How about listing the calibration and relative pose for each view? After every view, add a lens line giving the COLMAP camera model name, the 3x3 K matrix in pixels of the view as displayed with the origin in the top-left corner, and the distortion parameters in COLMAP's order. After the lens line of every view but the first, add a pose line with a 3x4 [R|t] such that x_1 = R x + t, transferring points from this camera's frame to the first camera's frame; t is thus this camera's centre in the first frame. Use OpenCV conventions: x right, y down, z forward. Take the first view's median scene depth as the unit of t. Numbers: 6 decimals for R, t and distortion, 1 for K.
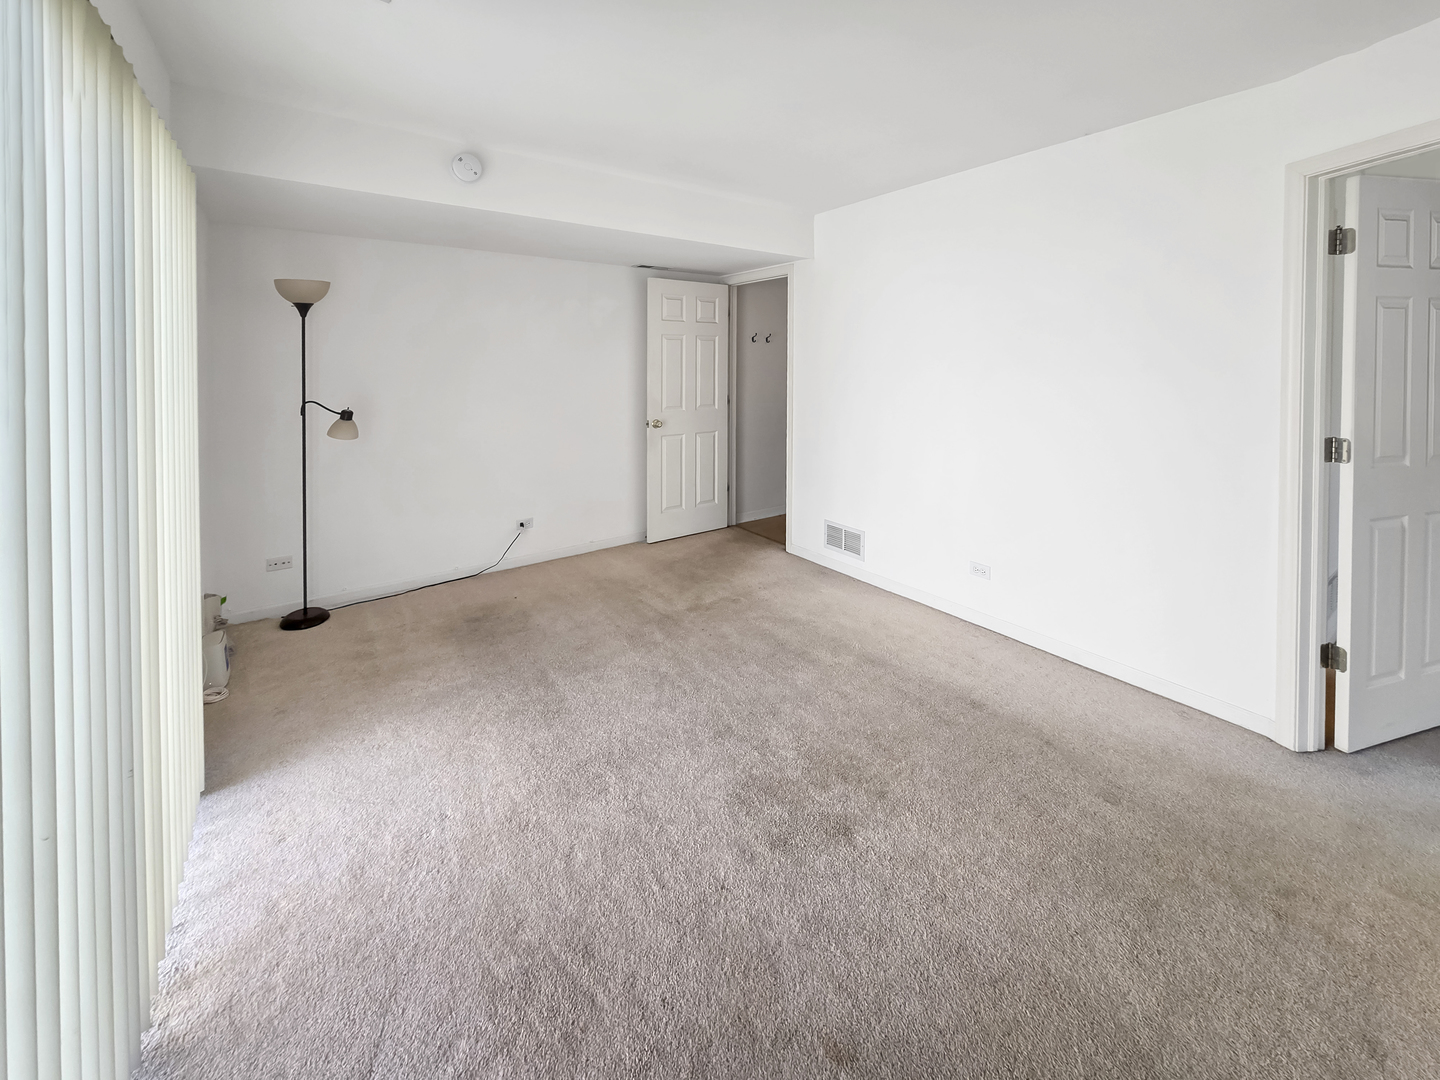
lens RADIAL K [[624.6, 0, 720.0], [0, 624.6, 540.0], [0, 0, 1]] dist [-0.000642, -0.000095]
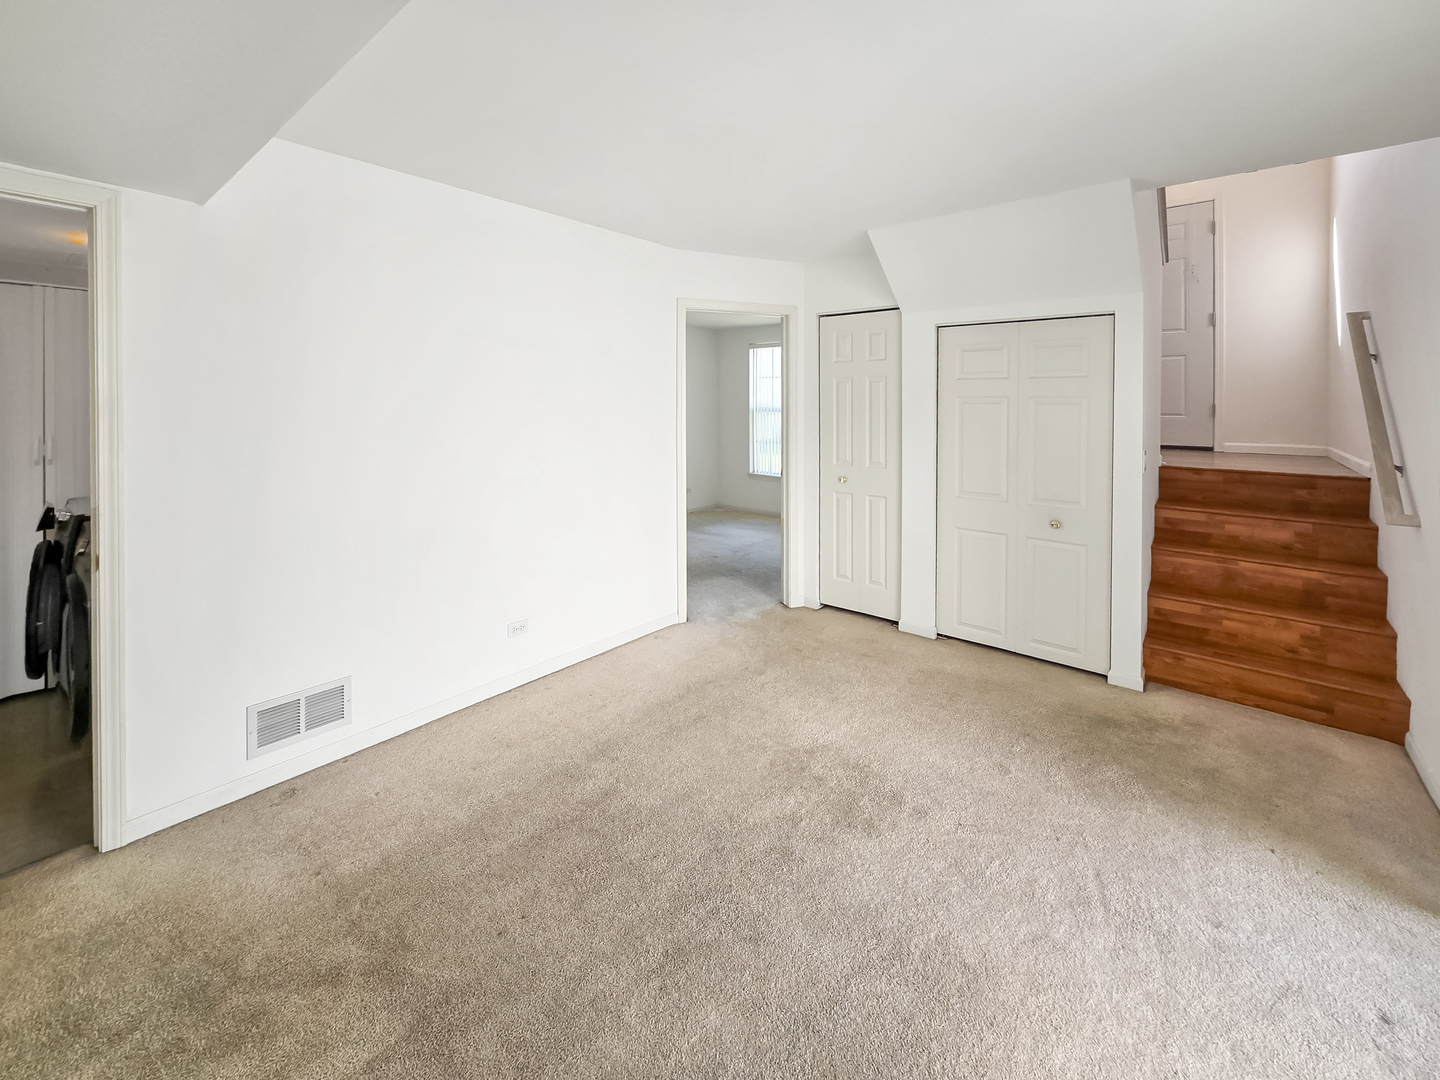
lens RADIAL K [[624.6, 0, 720.0], [0, 624.6, 540.0], [0, 0, 1]] dist [-0.000642, -0.000095]
pose [[-0.334302, -0.181187, 0.924885, -0.439481], [0.253306, 0.927964, 0.273349, -0.214321], [-0.907787, 0.325660, -0.264325, 0.786291]]
